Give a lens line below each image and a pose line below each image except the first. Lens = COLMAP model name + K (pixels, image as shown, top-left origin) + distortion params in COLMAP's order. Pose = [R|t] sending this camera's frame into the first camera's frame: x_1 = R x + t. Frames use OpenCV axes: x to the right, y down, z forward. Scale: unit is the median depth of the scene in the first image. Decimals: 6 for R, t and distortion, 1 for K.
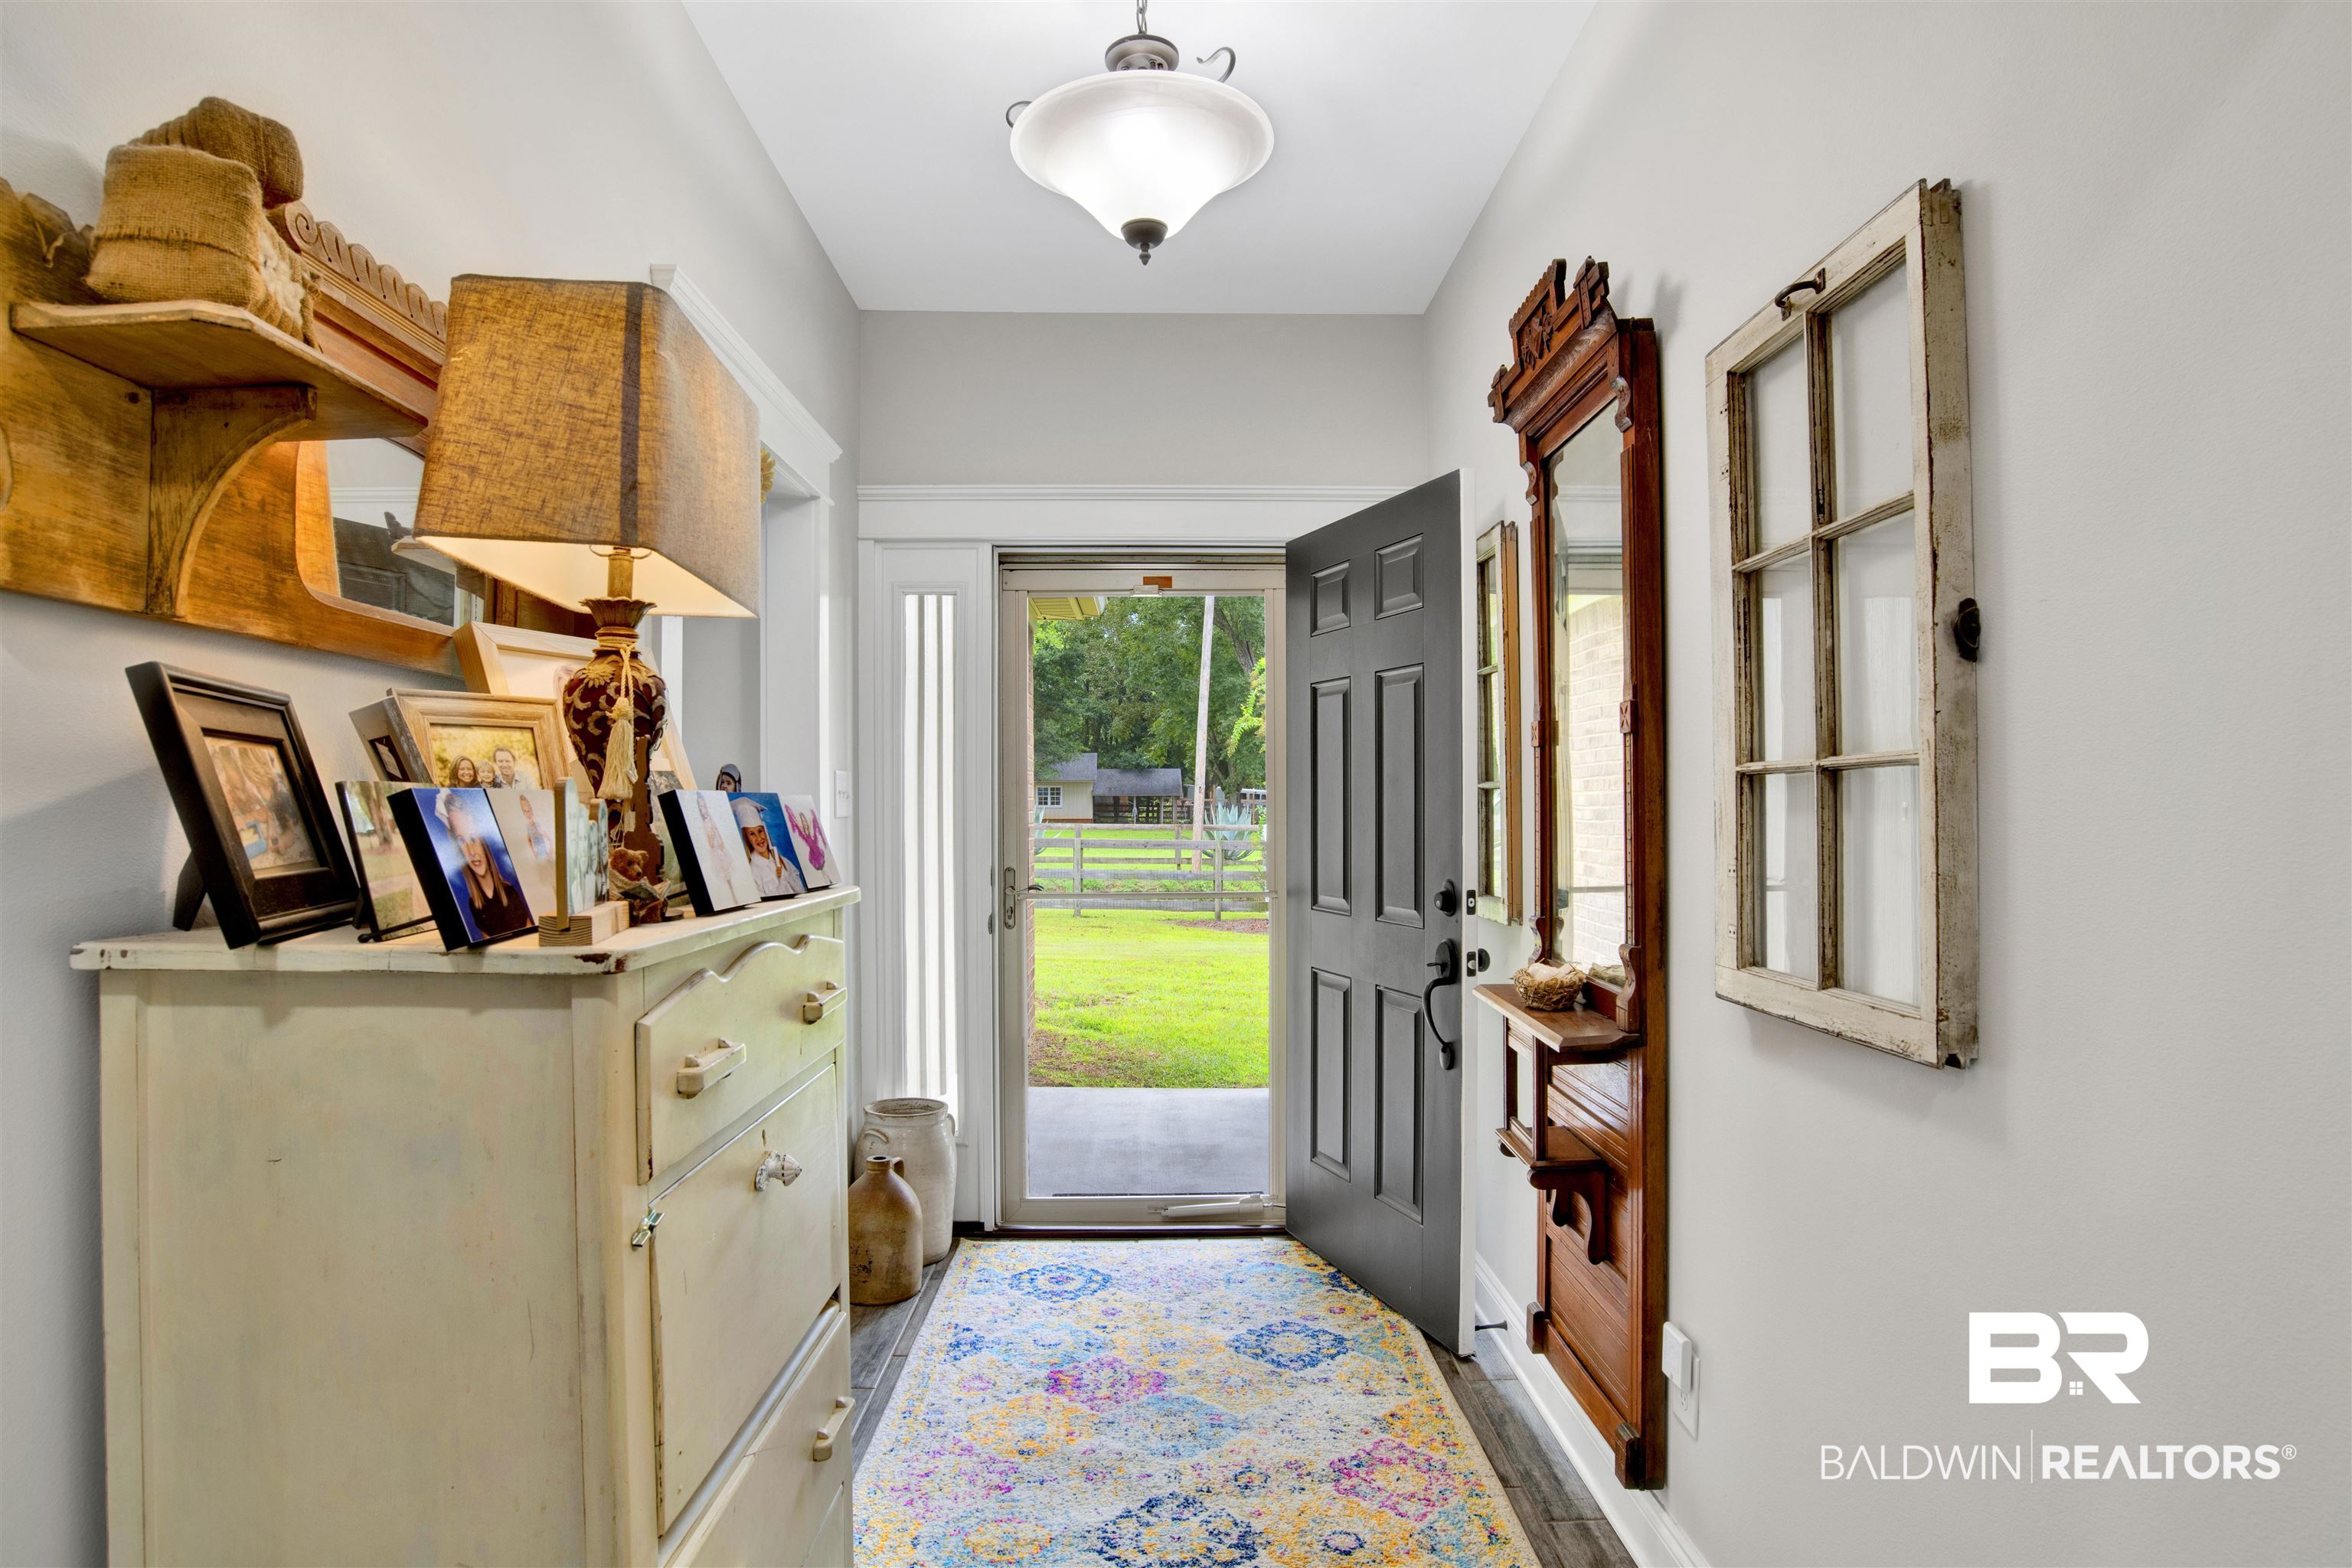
lens RADIAL K [[1265.8, 0, 1172.0], [0, 1265.8, 790.9], [0, 0, 1]] dist [-0.072850, 0.026300]
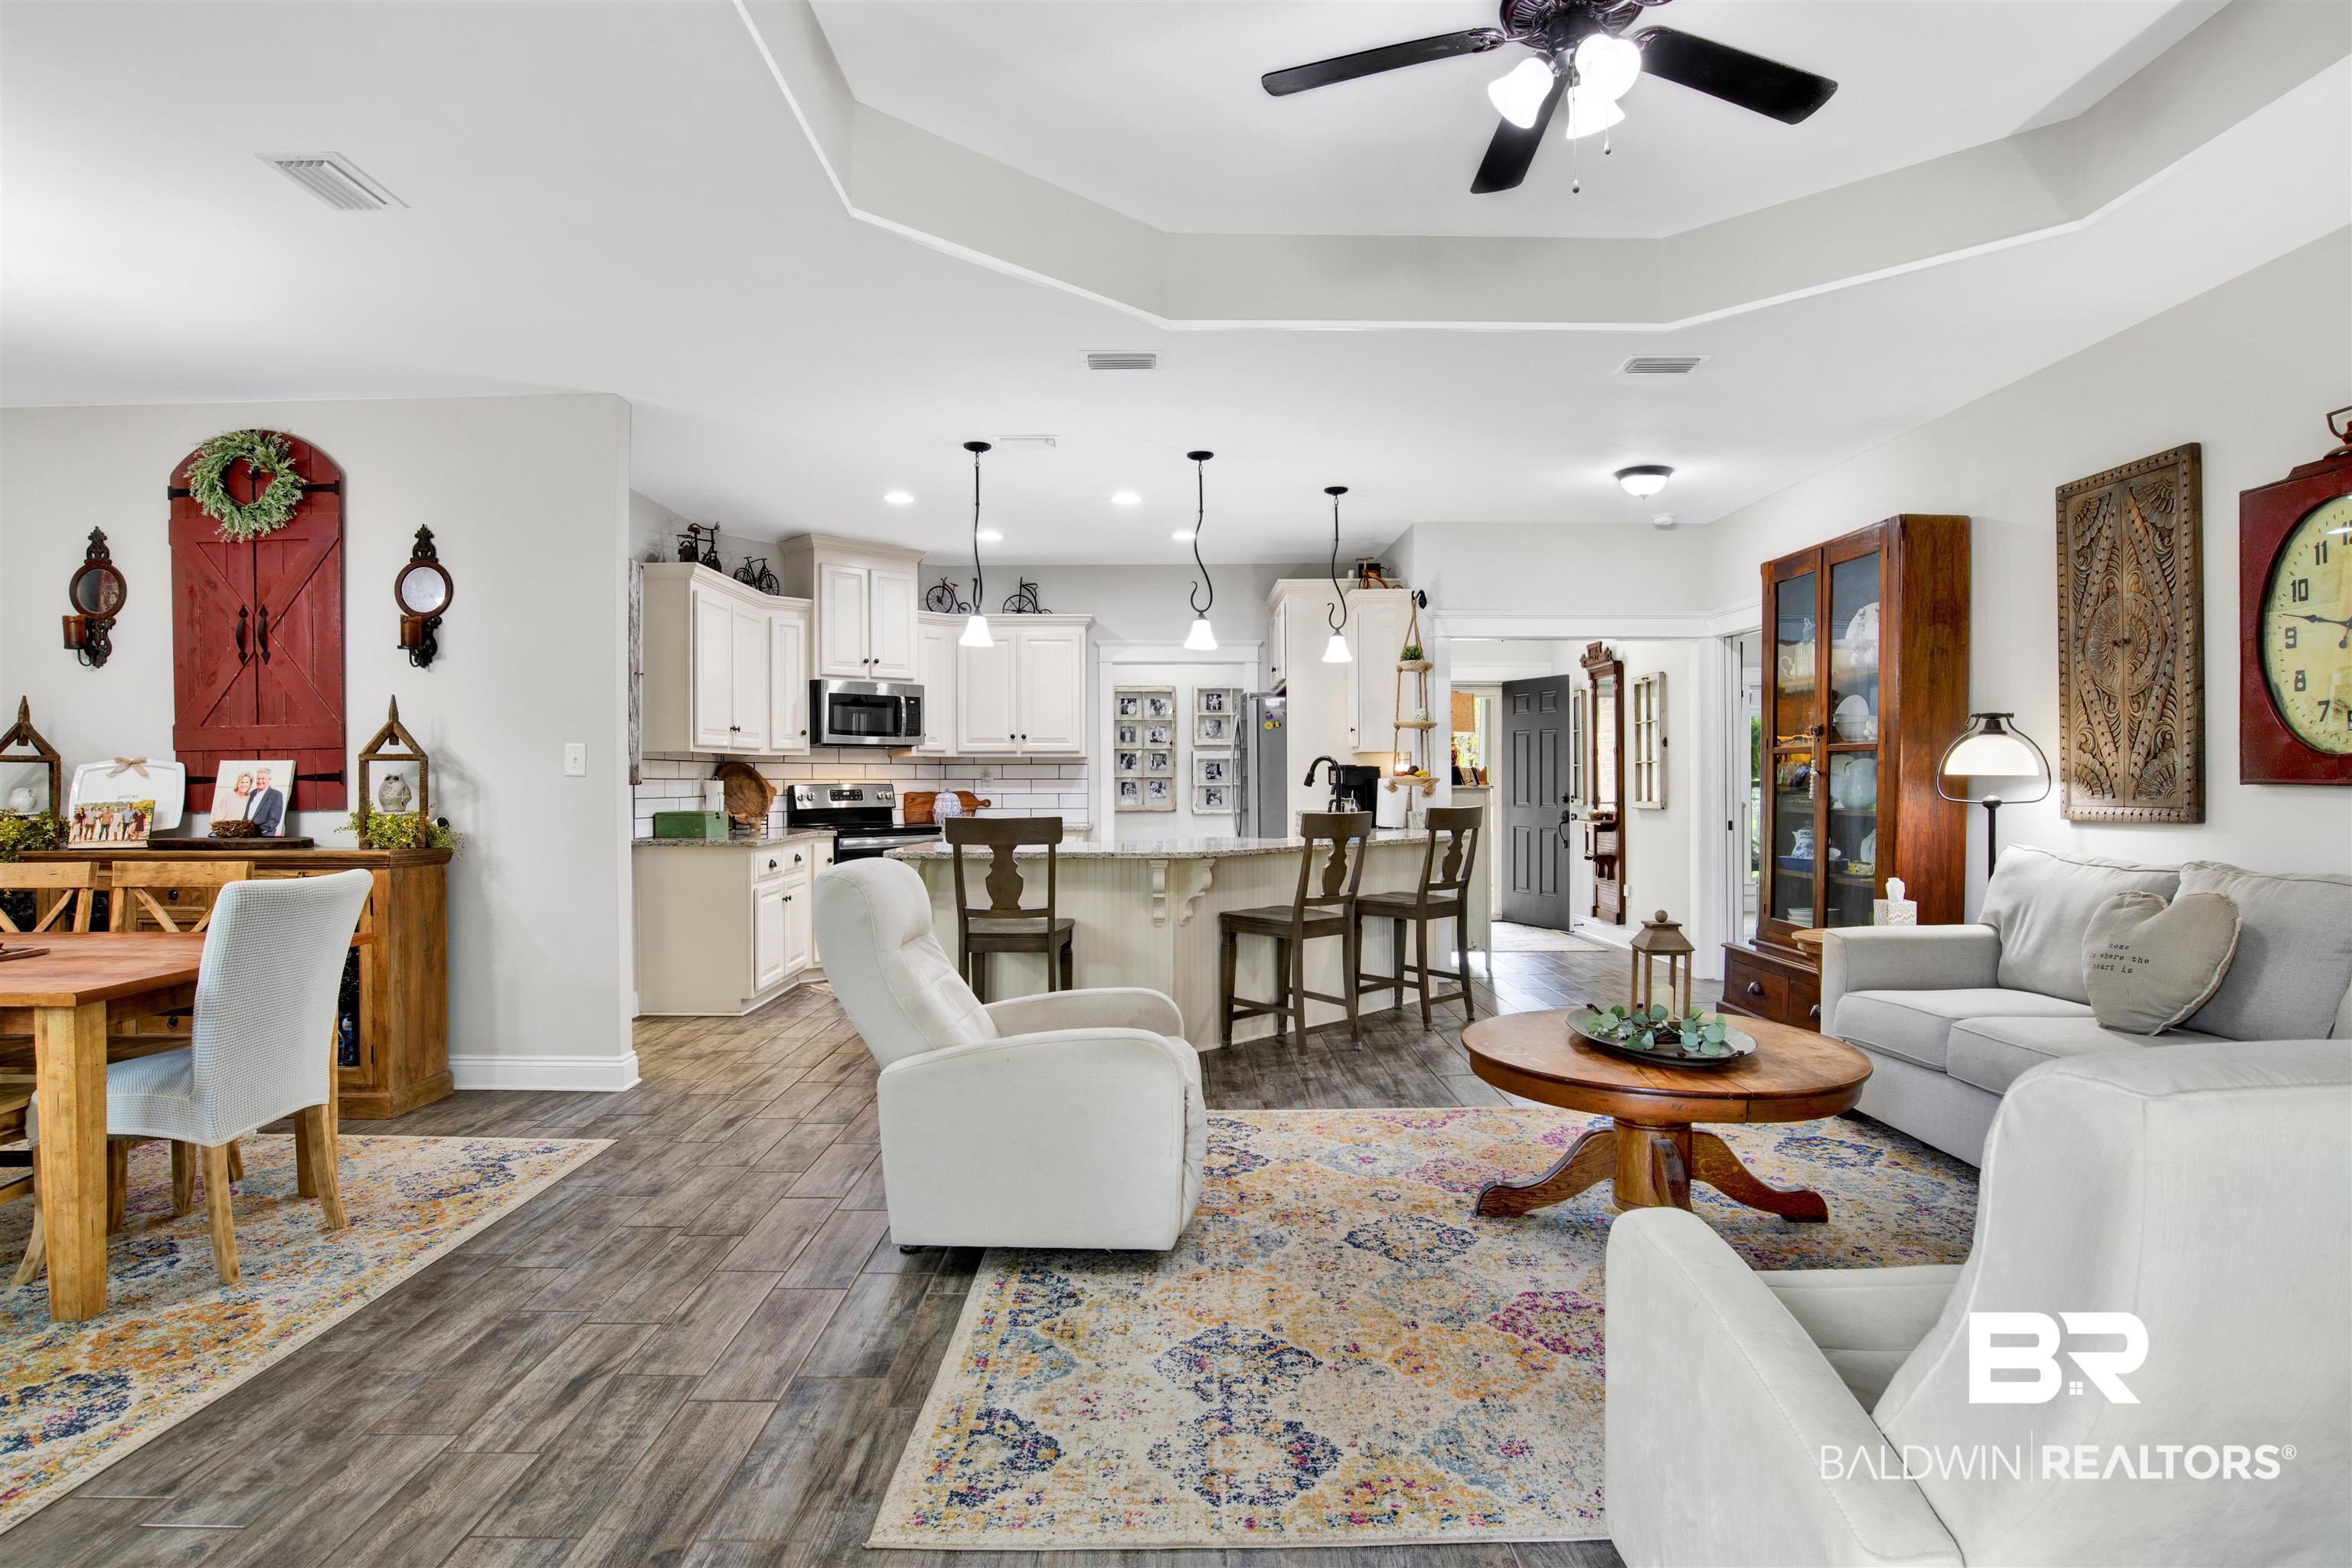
lens RADIAL K [[1265.8, 0, 1212.3], [0, 1265.8, 786.3], [0, 0, 1]] dist [-0.072850, 0.026300]
pose [[0.999829, -0.001551, 0.018436, -0.992984], [0.001291, 0.999900, 0.014102, 0.003025], [-0.018456, -0.014076, 0.999731, -2.969578]]
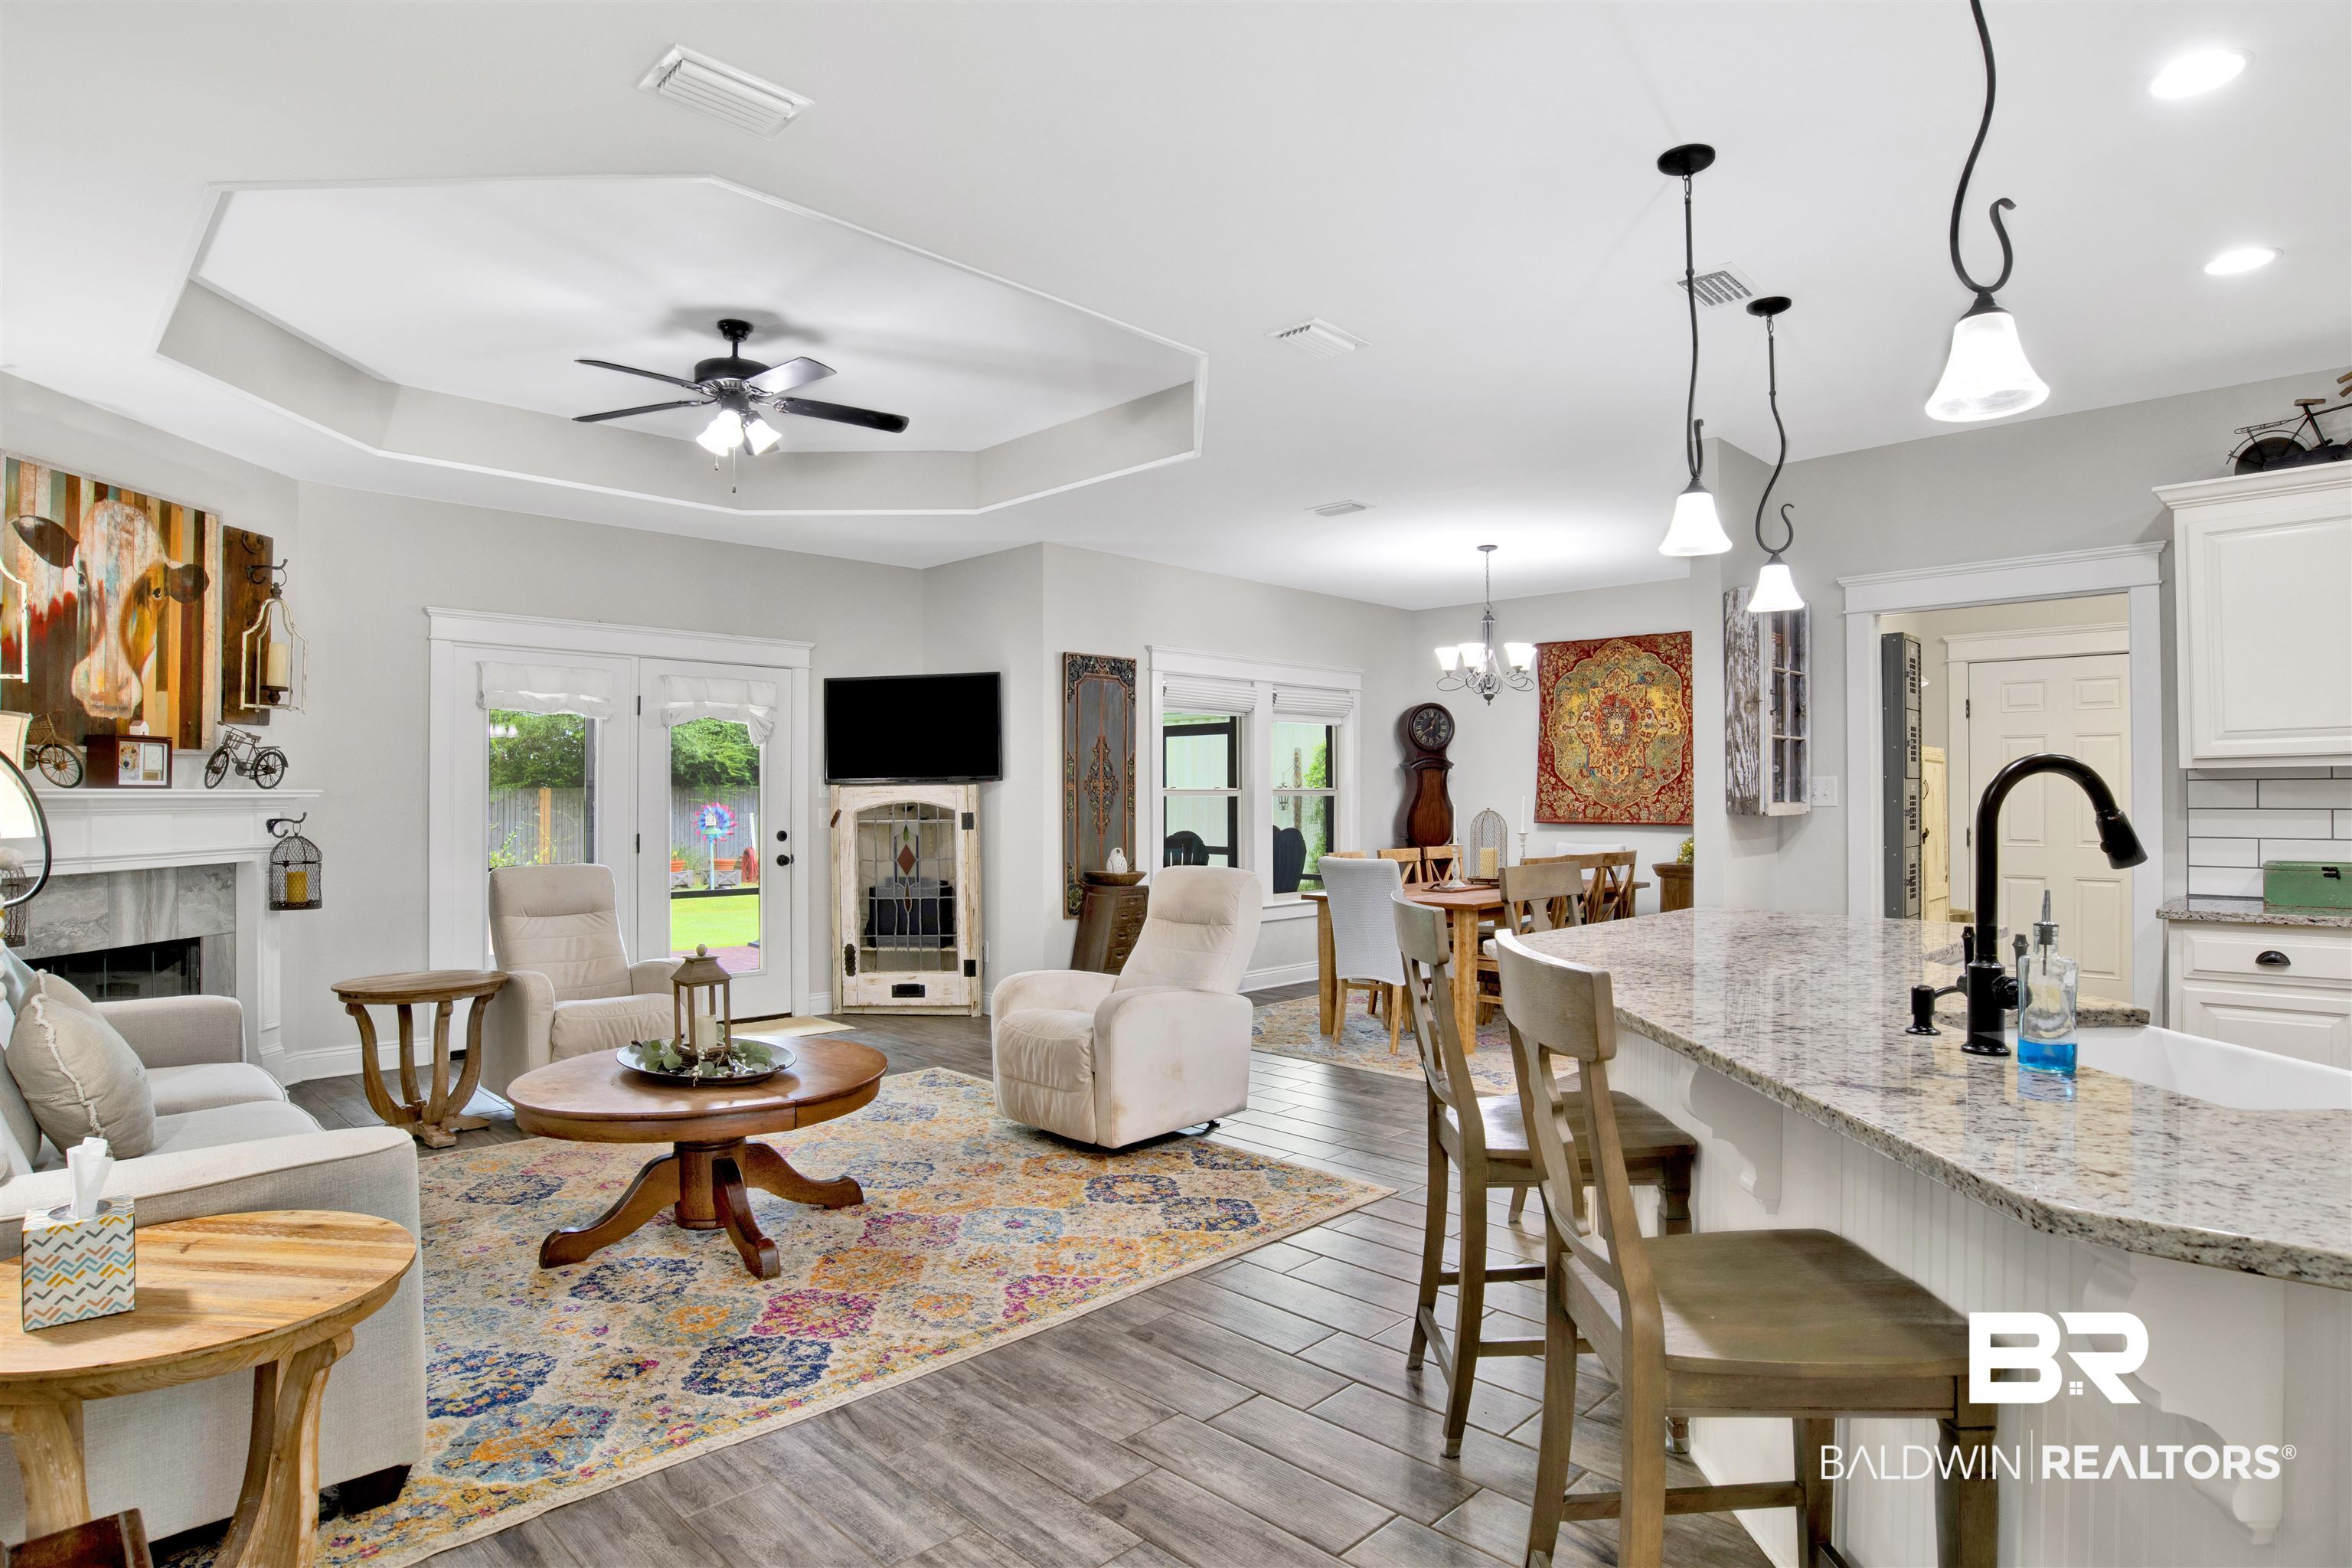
lens RADIAL K [[1265.8, 0, 1157.8], [0, 1265.8, 789.6], [0, 0, 1]] dist [-0.072850, 0.026300]
pose [[-0.729529, -0.003260, -0.683942, 2.165950], [0.009017, 0.999856, -0.014383, -0.006248], [0.683891, -0.016660, -0.729394, 4.853858]]
